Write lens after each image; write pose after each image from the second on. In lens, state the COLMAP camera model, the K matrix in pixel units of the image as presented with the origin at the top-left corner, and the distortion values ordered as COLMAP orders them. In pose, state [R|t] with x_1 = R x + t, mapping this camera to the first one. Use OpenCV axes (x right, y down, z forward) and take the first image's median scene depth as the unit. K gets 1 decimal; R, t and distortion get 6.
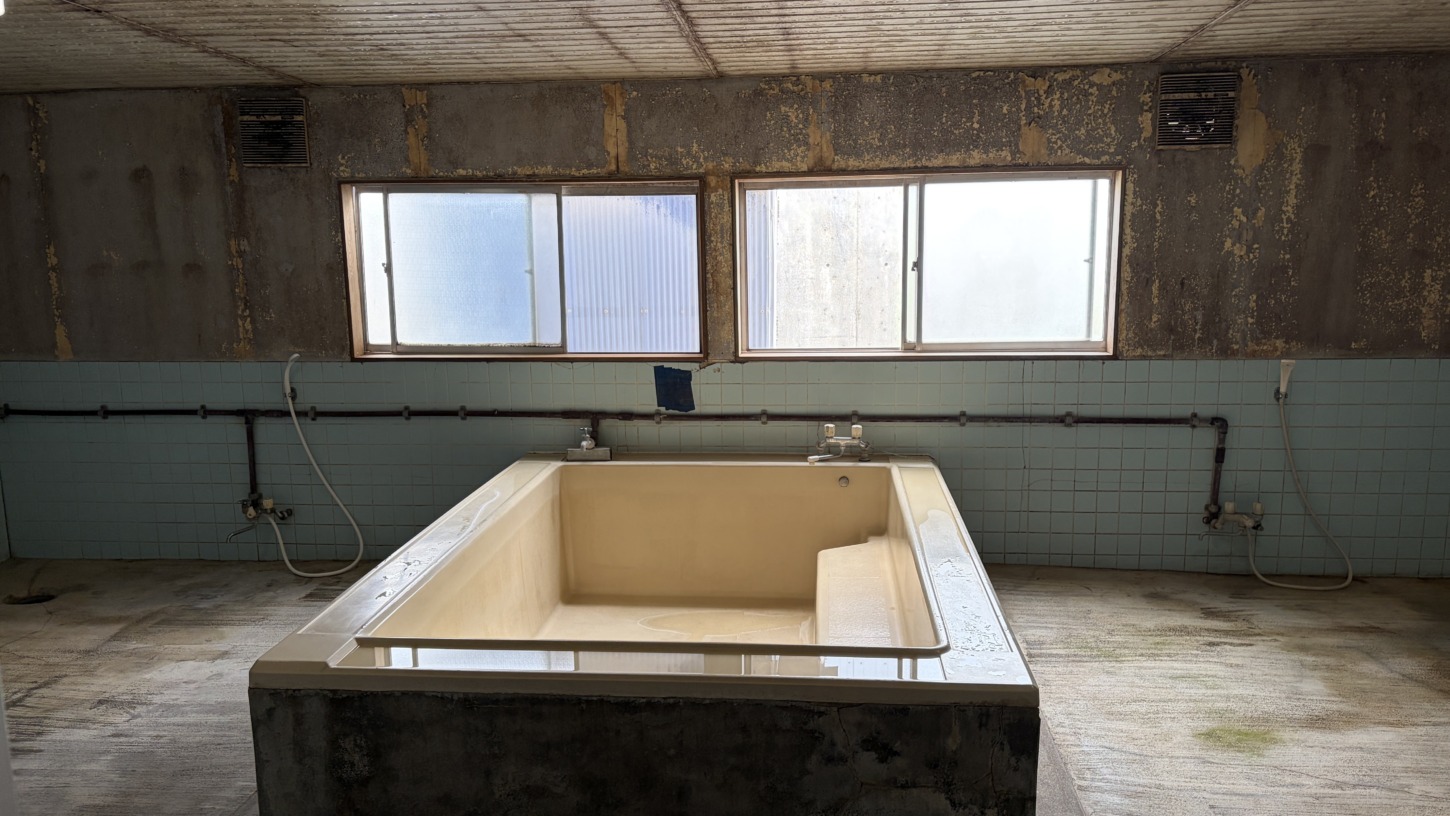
lens RADIAL K [[1102.2, 0, 724.1], [0, 1102.2, 412.5], [0, 0, 1]] dist [0.042830, -0.035702]
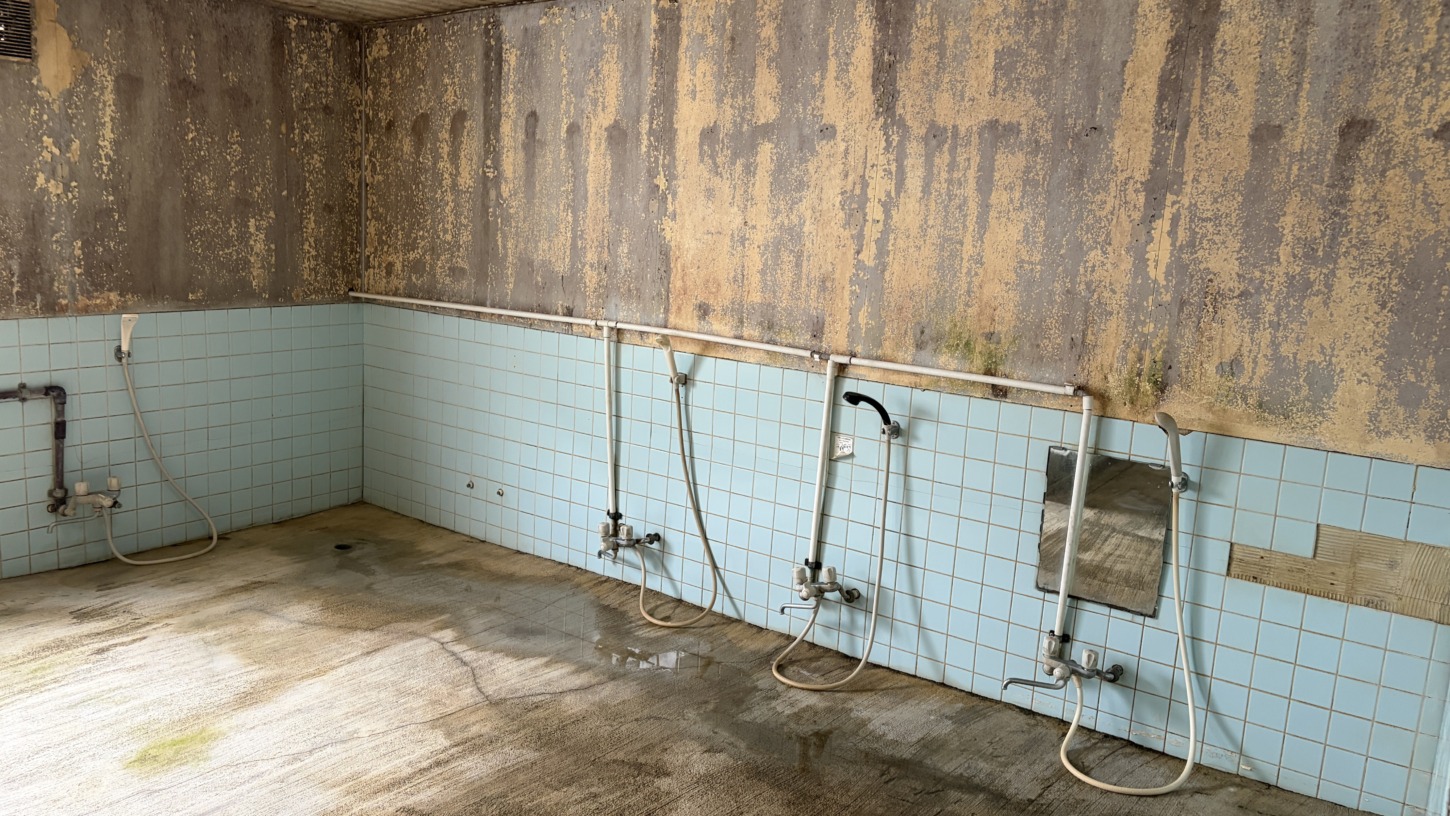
lens RADIAL K [[1102.2, 0, 728.3], [0, 1102.2, 401.2], [0, 0, 1]] dist [0.042830, -0.035702]
pose [[0.499838, -0.111453, 0.858918, -0.030120], [0.086003, 0.993172, 0.078826, -0.006991], [-0.861838, 0.034469, 0.506010, 0.131227]]
